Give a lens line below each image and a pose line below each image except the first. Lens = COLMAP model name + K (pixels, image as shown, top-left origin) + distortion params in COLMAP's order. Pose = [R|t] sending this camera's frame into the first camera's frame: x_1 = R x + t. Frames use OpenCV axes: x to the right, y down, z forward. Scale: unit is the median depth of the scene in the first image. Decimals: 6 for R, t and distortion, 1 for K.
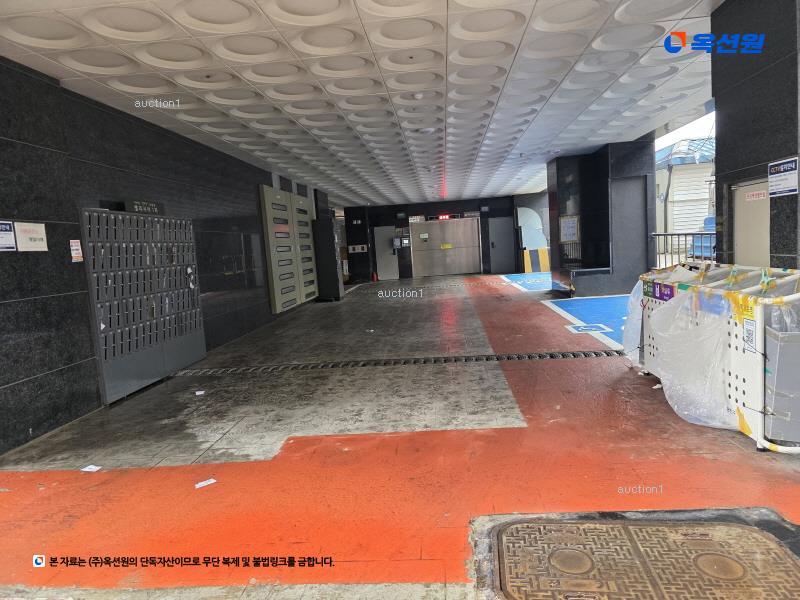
lens RADIAL K [[537.6, 0, 400.0], [0, 537.6, 300.0], [0, 0, 1]] dist [0.082347, -0.079888]
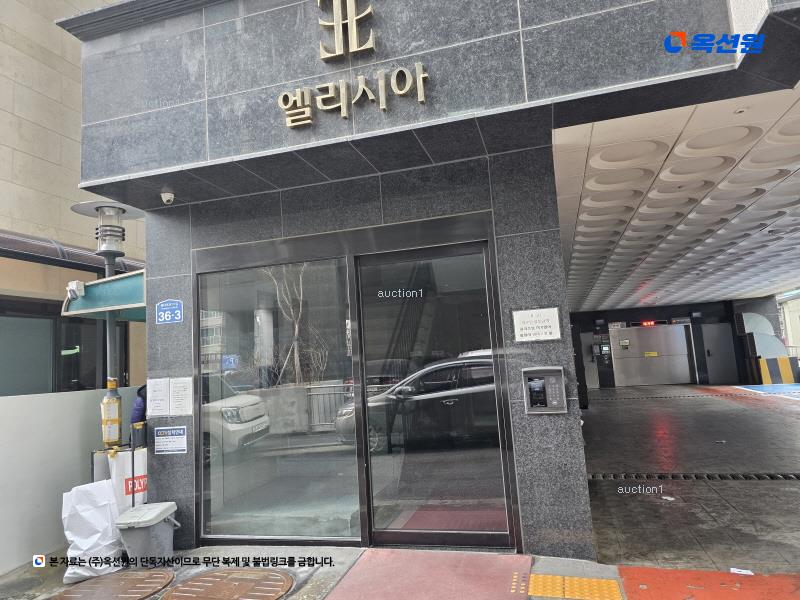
lens RADIAL K [[537.6, 0, 400.0], [0, 537.6, 300.0], [0, 0, 1]] dist [0.082347, -0.079888]
pose [[0.979860, -0.015503, -0.199083, -0.160385], [-0.024822, 0.979793, -0.198469, 0.008233], [0.198137, 0.199413, 0.959675, -0.021757]]
